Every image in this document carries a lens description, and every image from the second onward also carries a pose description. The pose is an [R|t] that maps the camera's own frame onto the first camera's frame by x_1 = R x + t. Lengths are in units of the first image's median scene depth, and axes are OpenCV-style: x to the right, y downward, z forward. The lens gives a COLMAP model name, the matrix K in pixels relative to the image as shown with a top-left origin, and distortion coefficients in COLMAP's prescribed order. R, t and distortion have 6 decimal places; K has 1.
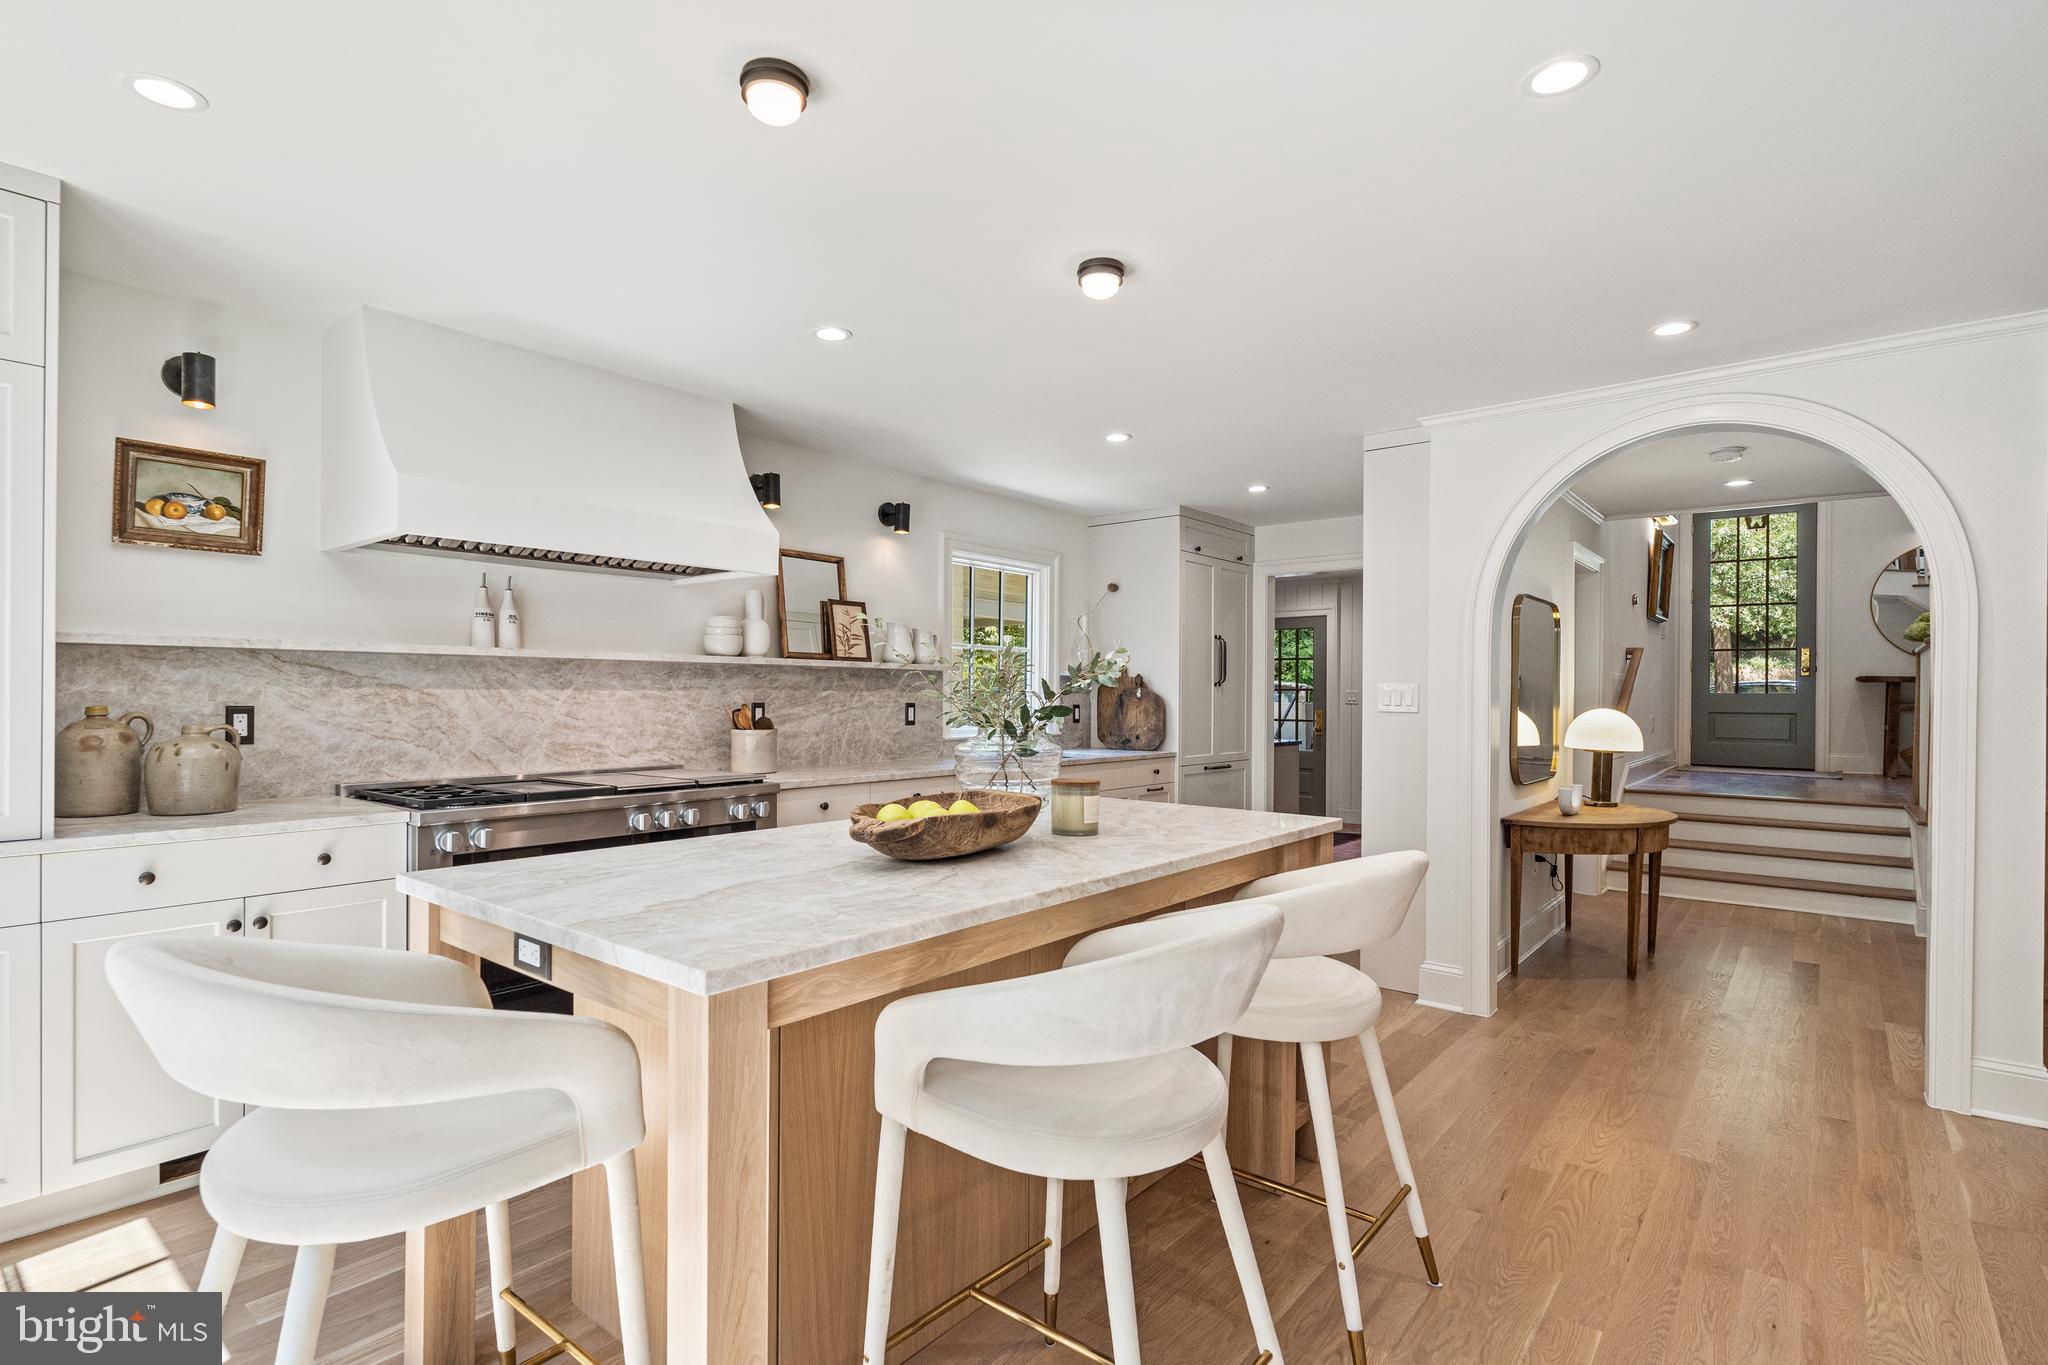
lens RADIAL K [[994.3, 0, 1016.9], [0, 994.3, 693.8], [0, 0, 1]] dist [-0.001198, 0.000171]
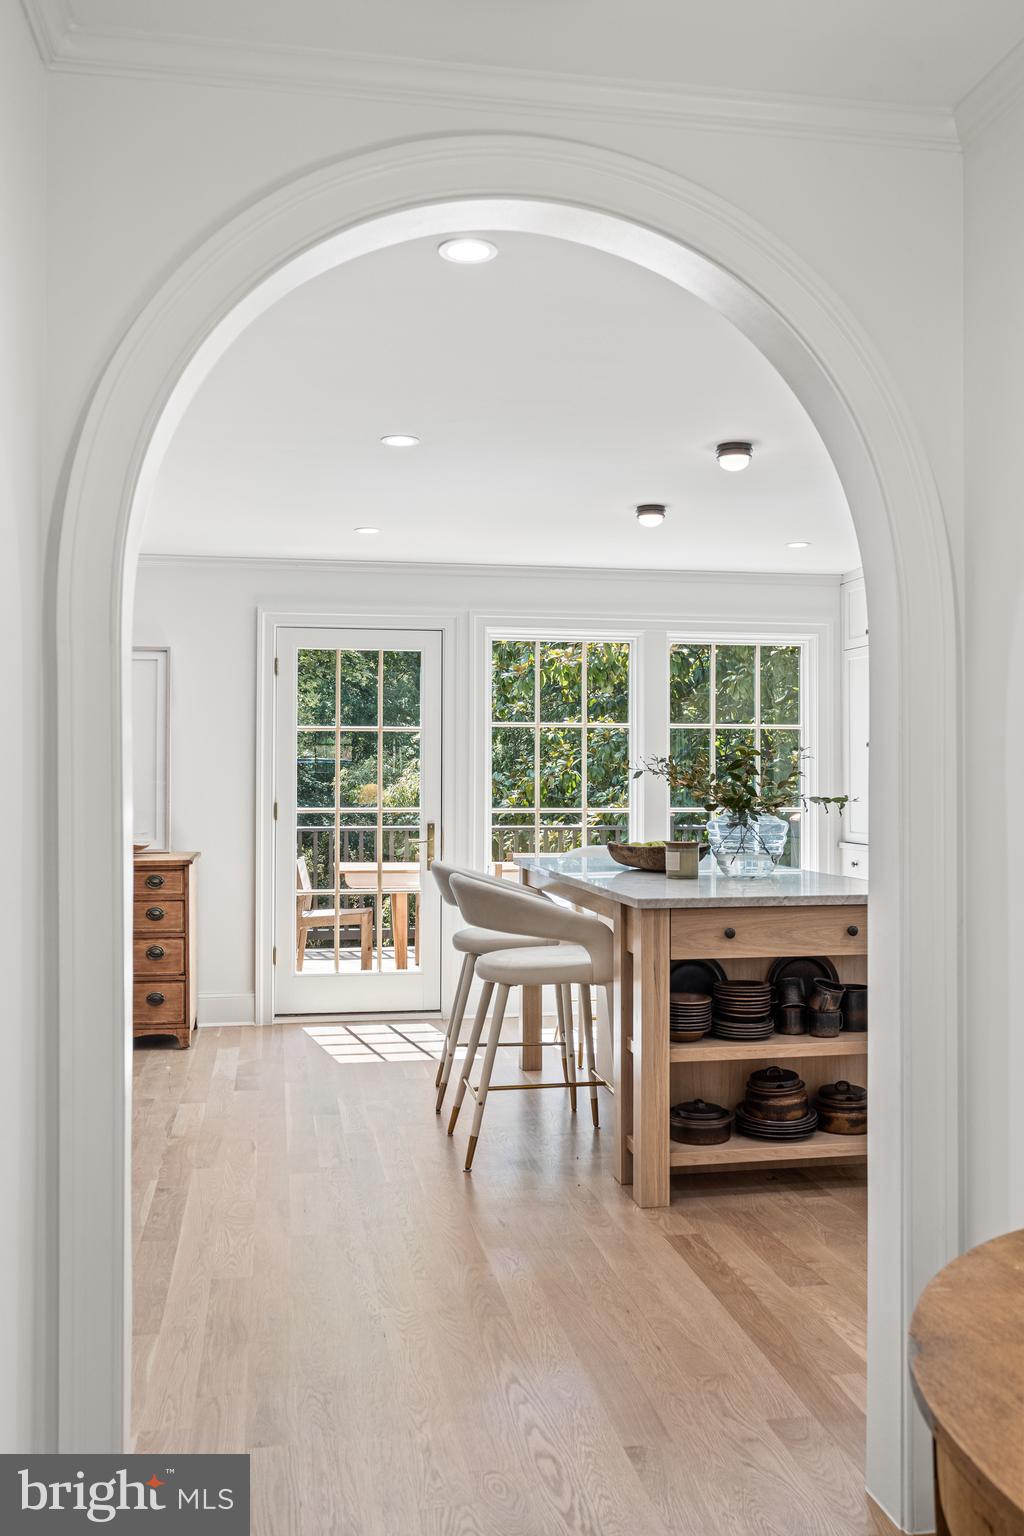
lens RADIAL K [[1340.1, 0, 510.6], [0, 1340.1, 747.7], [0, 0, 1]] dist [-0.001326, 0.000961]
pose [[-0.647263, -0.024556, -0.761871, 1.129697], [-0.007133, 0.999632, -0.026159, 0.001722], [0.762234, -0.011497, -0.647200, 1.365310]]
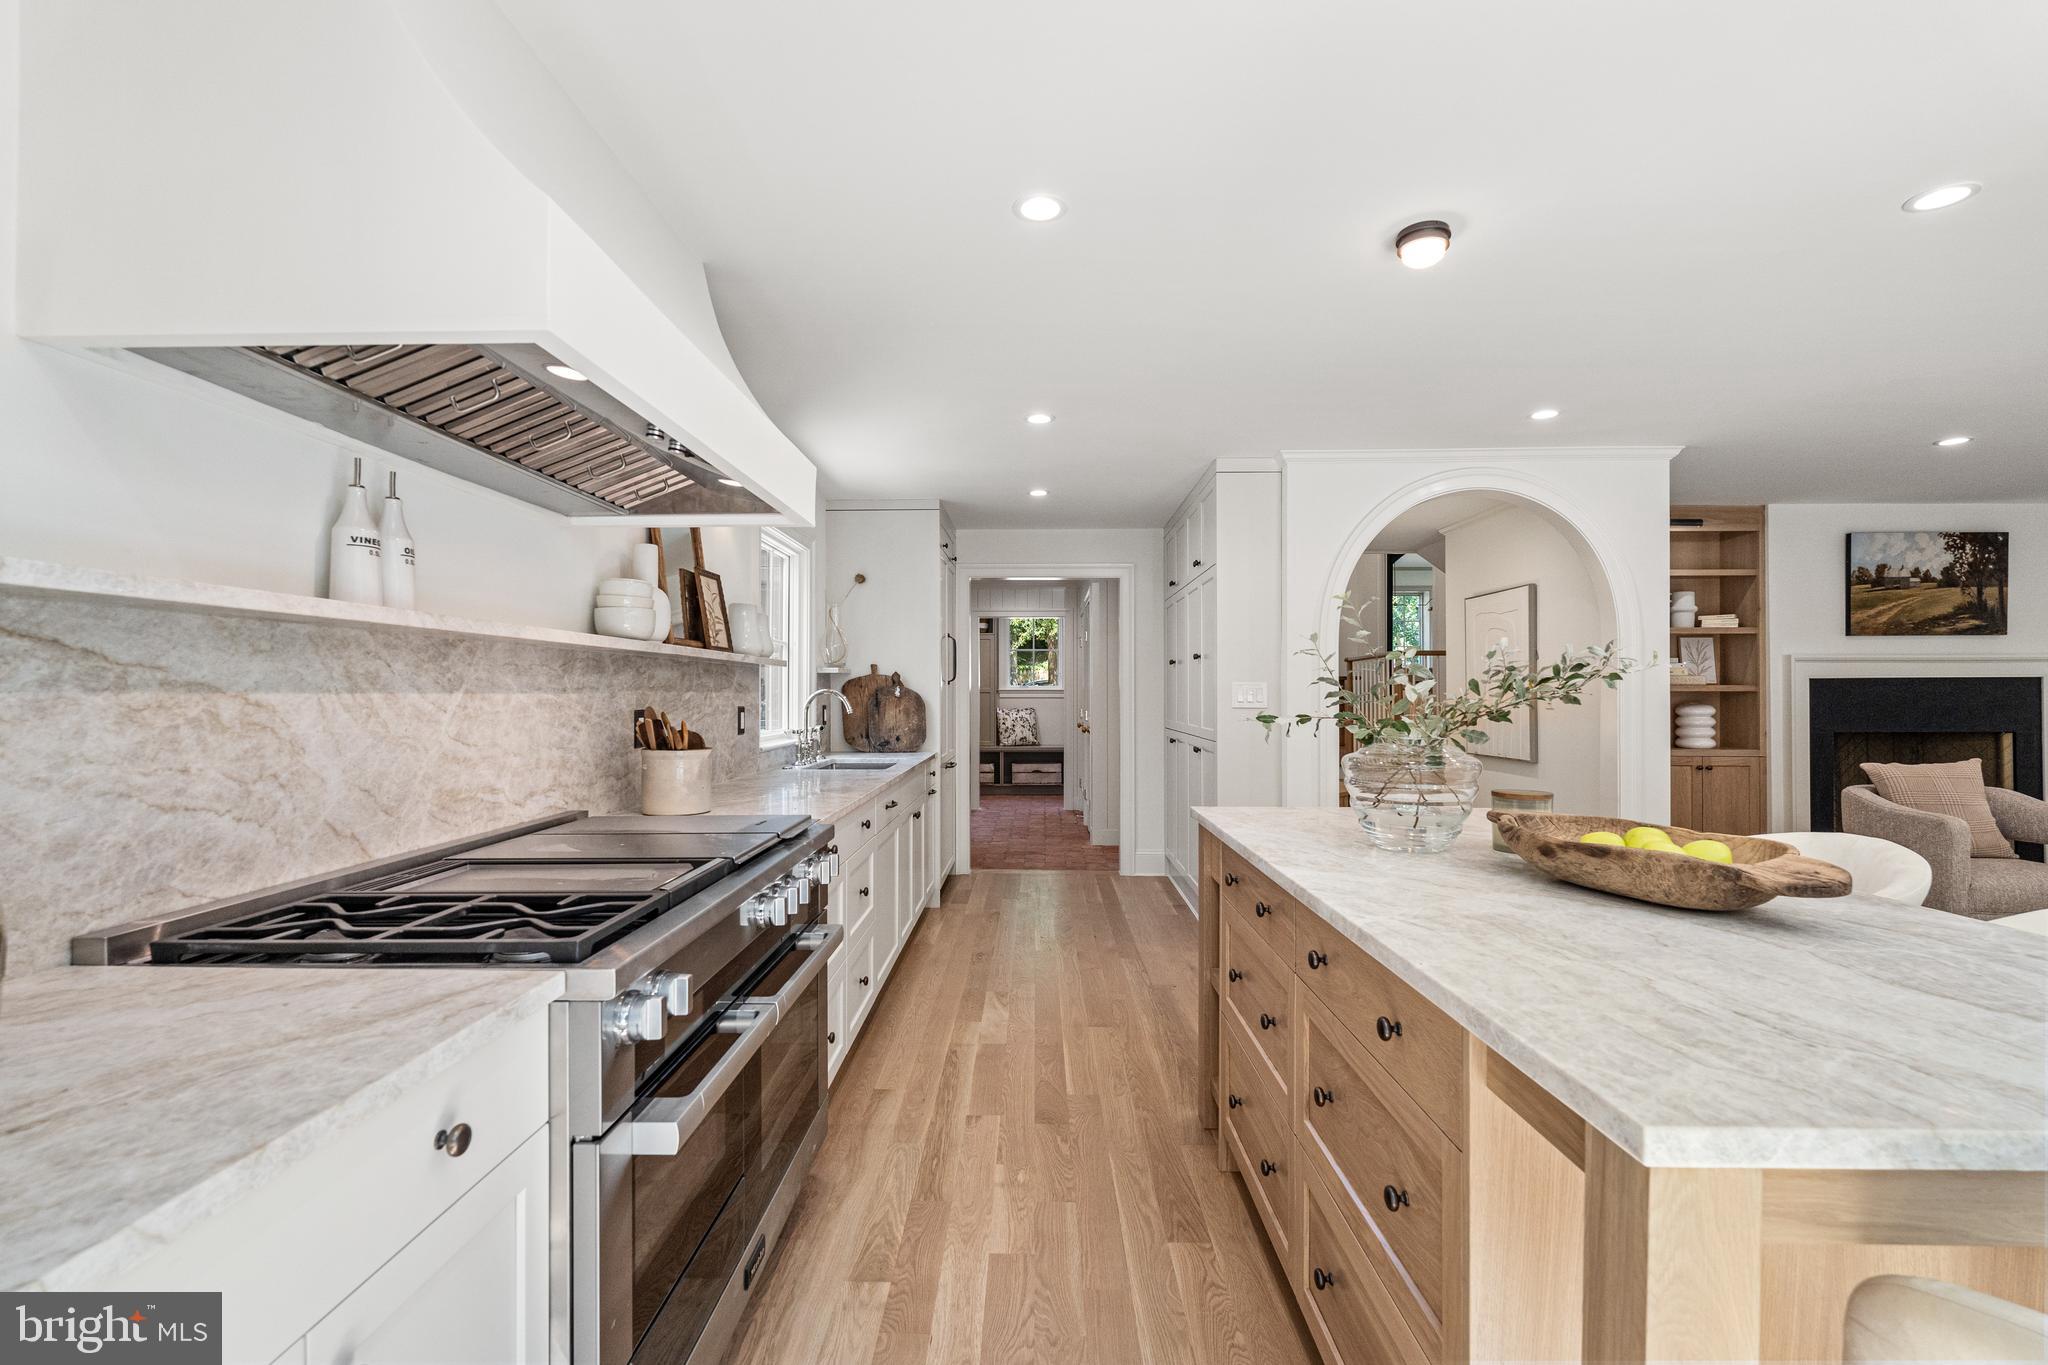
lens RADIAL K [[900.7, 0, 1022.1], [0, 900.7, 687.3], [0, 0, 1]] dist [-0.002097, -0.000734]
pose [[0.782128, -0.001997, 0.623114, -0.527999], [0.004311, 0.999988, -0.002207, -0.004663], [-0.623103, 0.004413, 0.782128, 0.421509]]
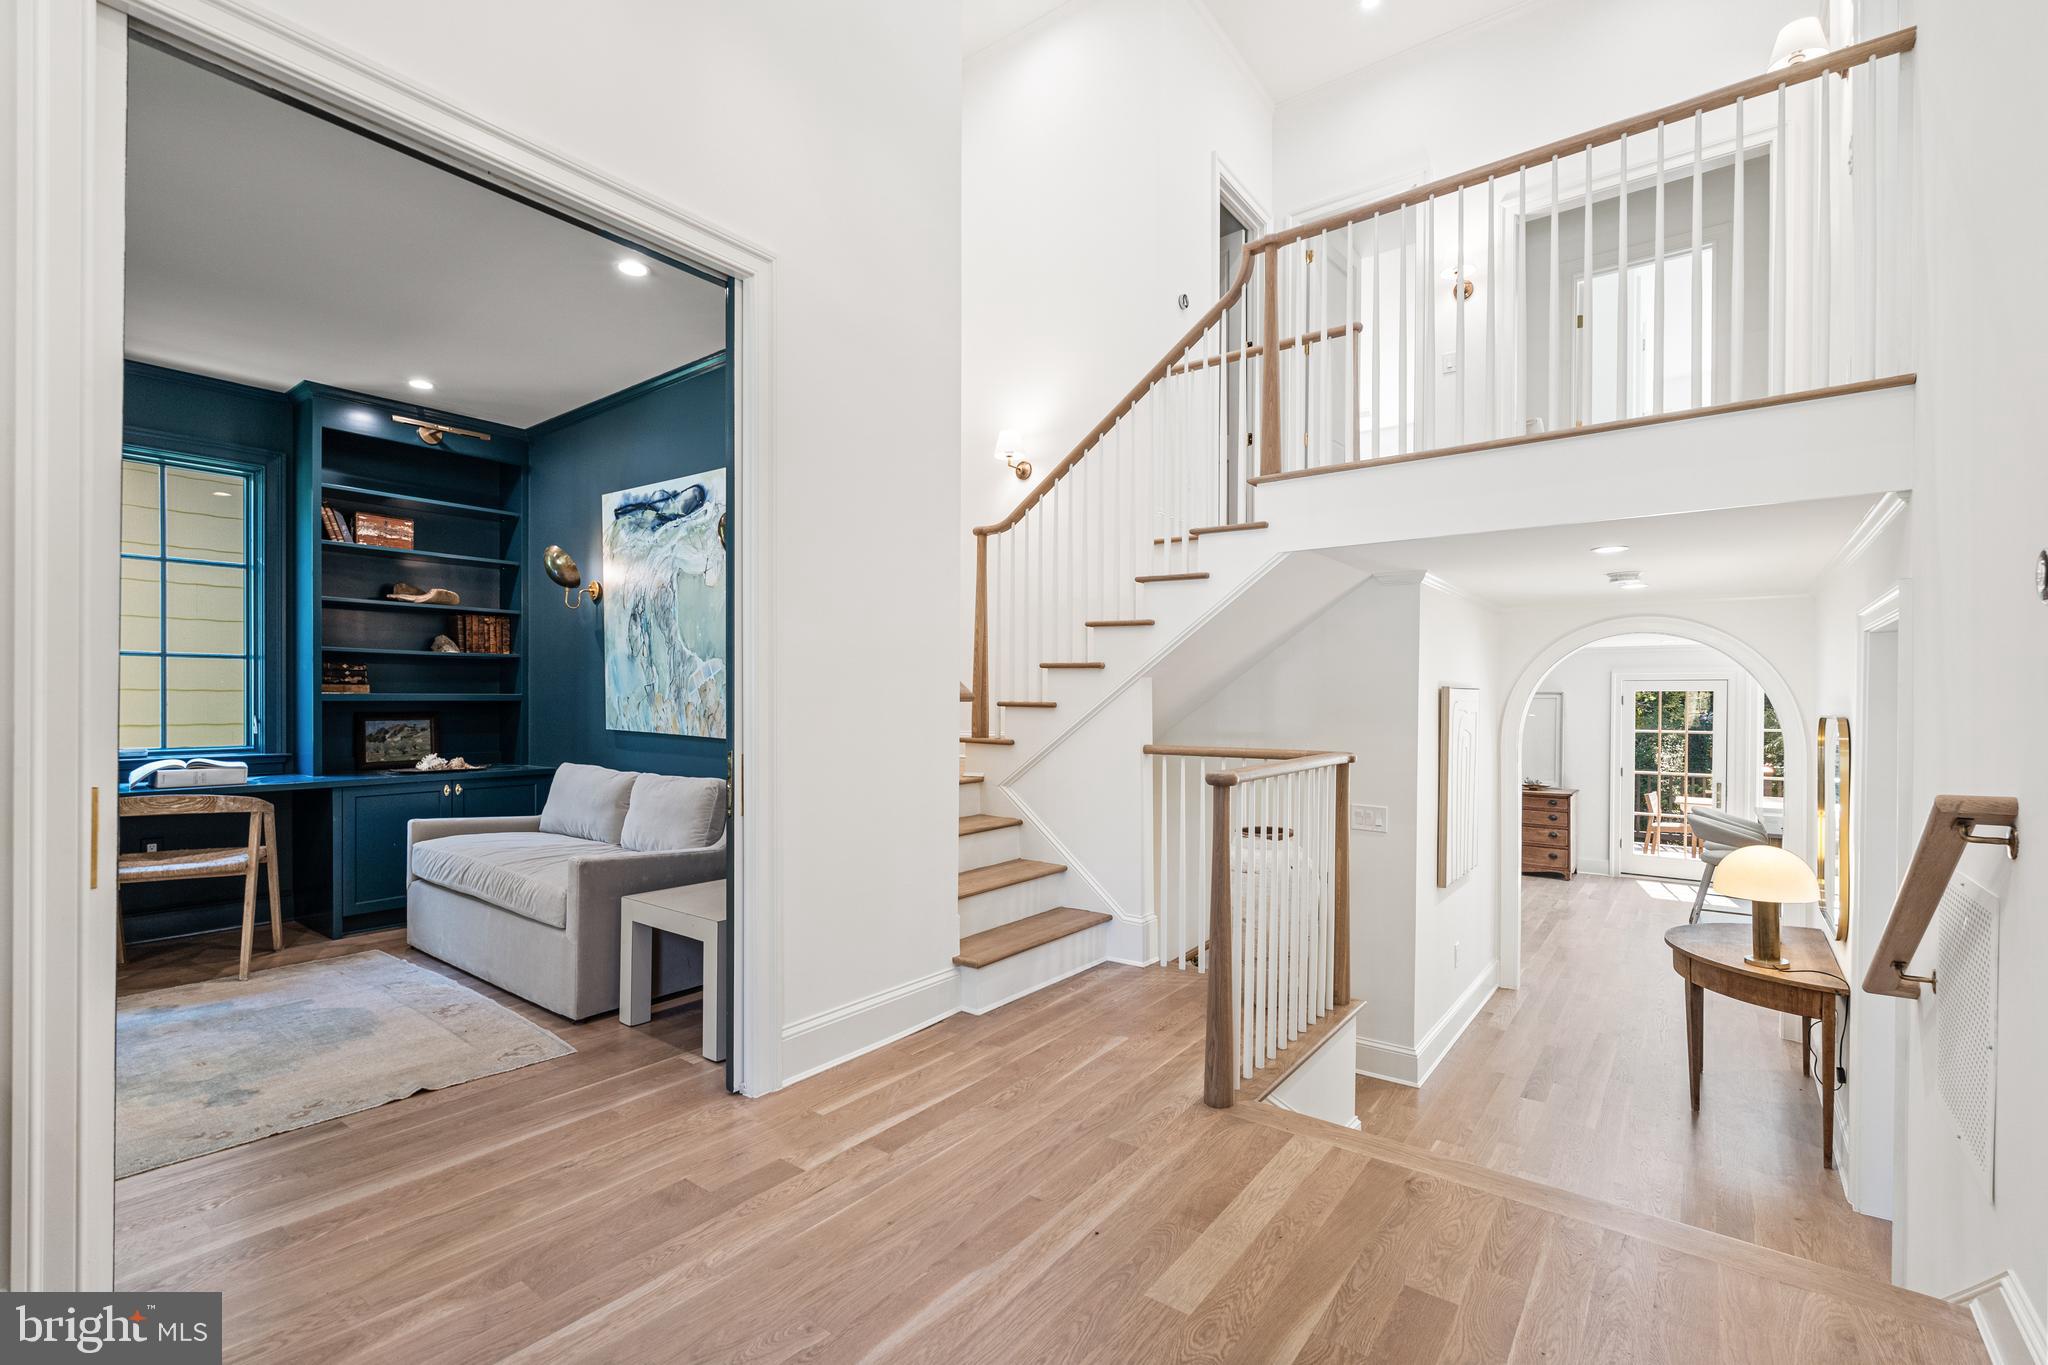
lens RADIAL K [[897.1, 0, 1022.3], [0, 897.1, 717.1], [0, 0, 1]] dist [-0.005044, 0.000208]
pose [[-0.999366, -0.009225, -0.034380, 1.690699], [-0.009774, 0.999827, 0.015843, -0.134179], [0.034228, 0.016169, -0.999283, 2.361381]]
